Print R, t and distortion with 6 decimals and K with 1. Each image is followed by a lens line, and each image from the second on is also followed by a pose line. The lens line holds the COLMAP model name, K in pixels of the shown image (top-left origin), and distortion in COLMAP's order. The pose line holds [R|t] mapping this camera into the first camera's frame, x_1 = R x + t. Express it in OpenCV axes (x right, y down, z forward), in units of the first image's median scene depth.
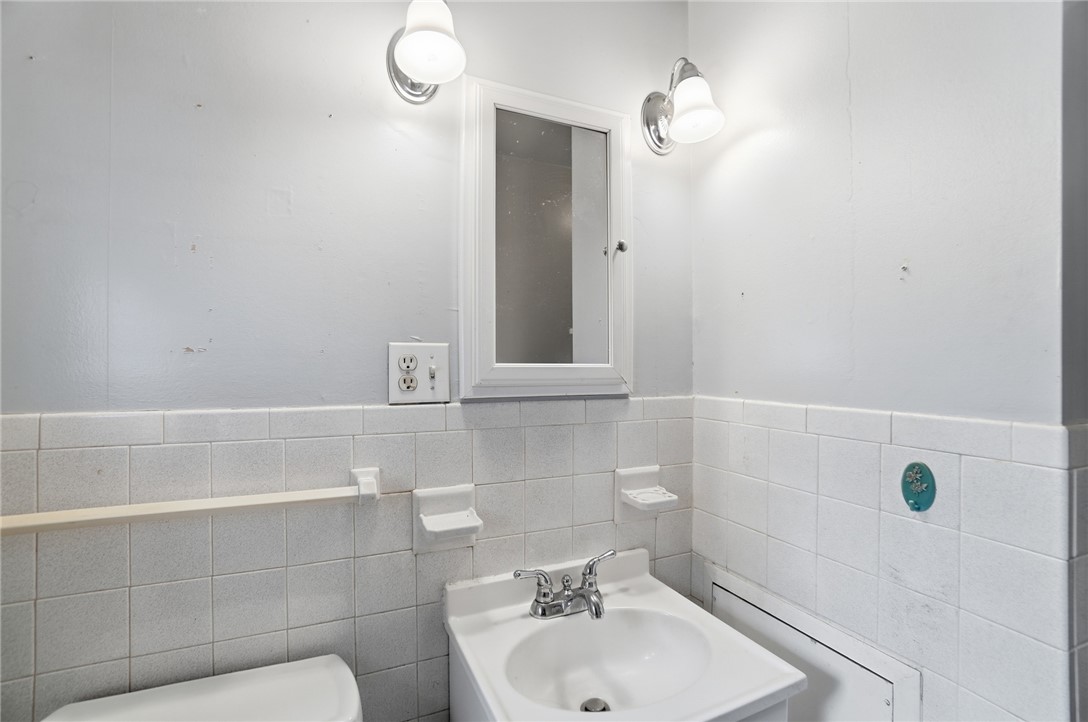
lens RADIAL K [[498.4, 0, 544.3], [0, 498.4, 365.3], [0, 0, 1]] dist [-0.068316, 0.028439]
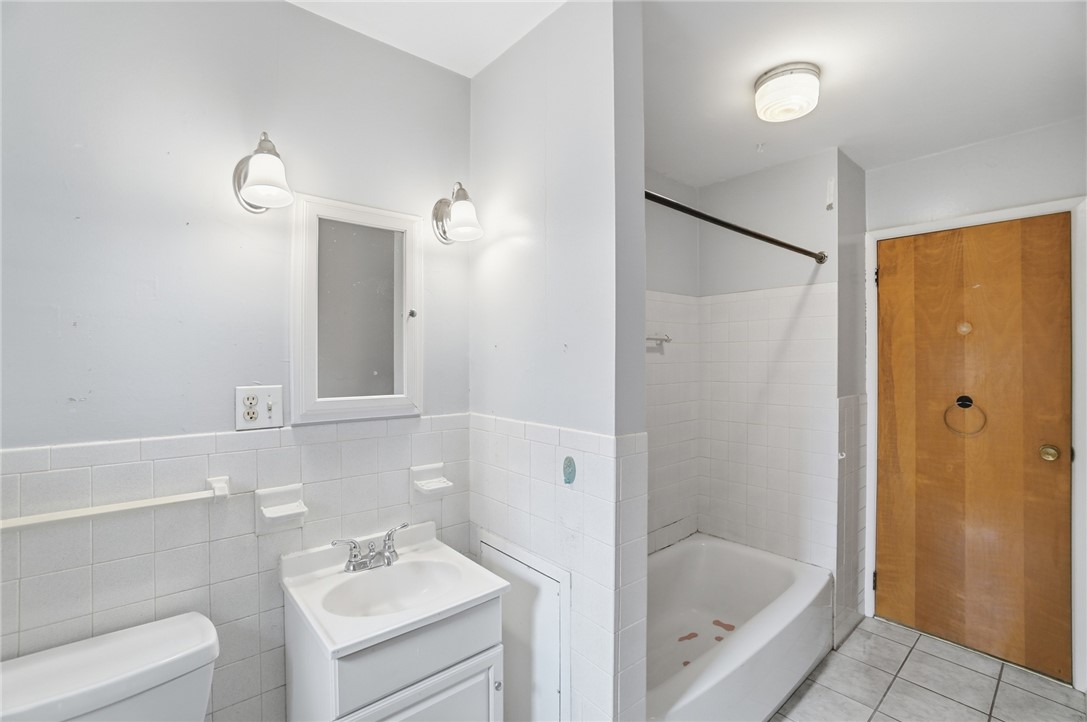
lens RADIAL K [[487.1, 0, 543.5], [0, 487.1, 361.0], [0, 0, 1]] dist [-0.072014, 0.029515]
pose [[0.956912, 0.000188, 0.290379, 0.125545], [-0.001169, 0.999994, 0.003203, -0.119369], [-0.290377, -0.003405, 0.956906, -0.520562]]
